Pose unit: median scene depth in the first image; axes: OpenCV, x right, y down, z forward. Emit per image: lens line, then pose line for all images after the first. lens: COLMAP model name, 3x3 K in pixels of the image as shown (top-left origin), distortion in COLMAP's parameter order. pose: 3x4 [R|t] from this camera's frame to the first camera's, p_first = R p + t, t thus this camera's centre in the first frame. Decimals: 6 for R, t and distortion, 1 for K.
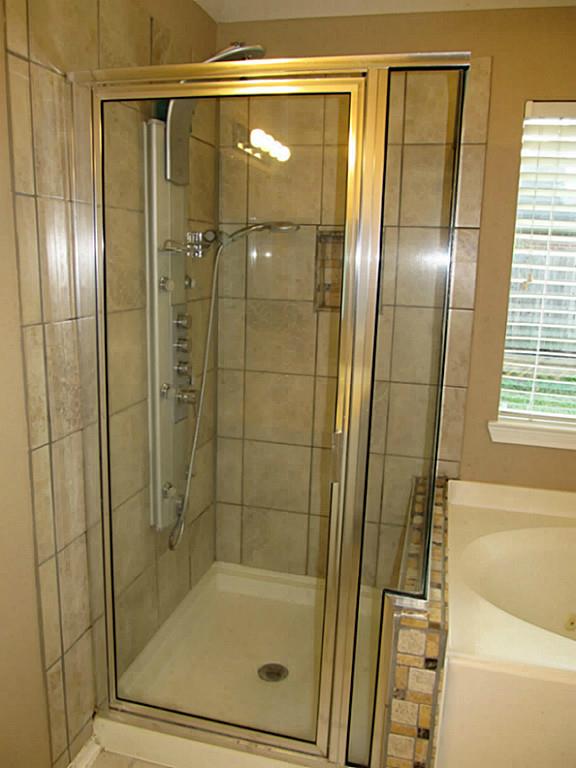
lens RADIAL K [[631.1, 0, 288.0], [0, 631.1, 384.0], [0, 0, 1]] dist [-0.060979, 0.005159]
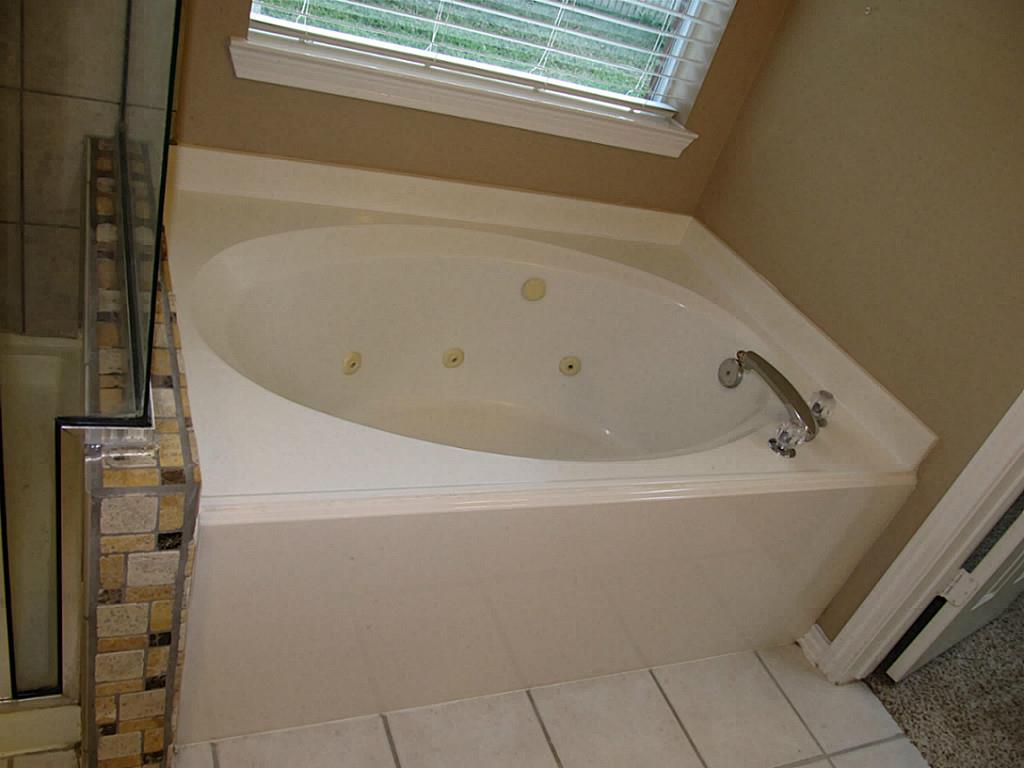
lens RADIAL K [[841.4, 0, 514.4], [0, 841.4, 393.0], [0, 0, 1]] dist [-0.060979, 0.005159]
pose [[0.780803, -0.157899, 0.604495, 0.048628], [-0.147235, 0.893784, 0.423641, -0.008013], [-0.607181, -0.419783, 0.674621, 0.381182]]
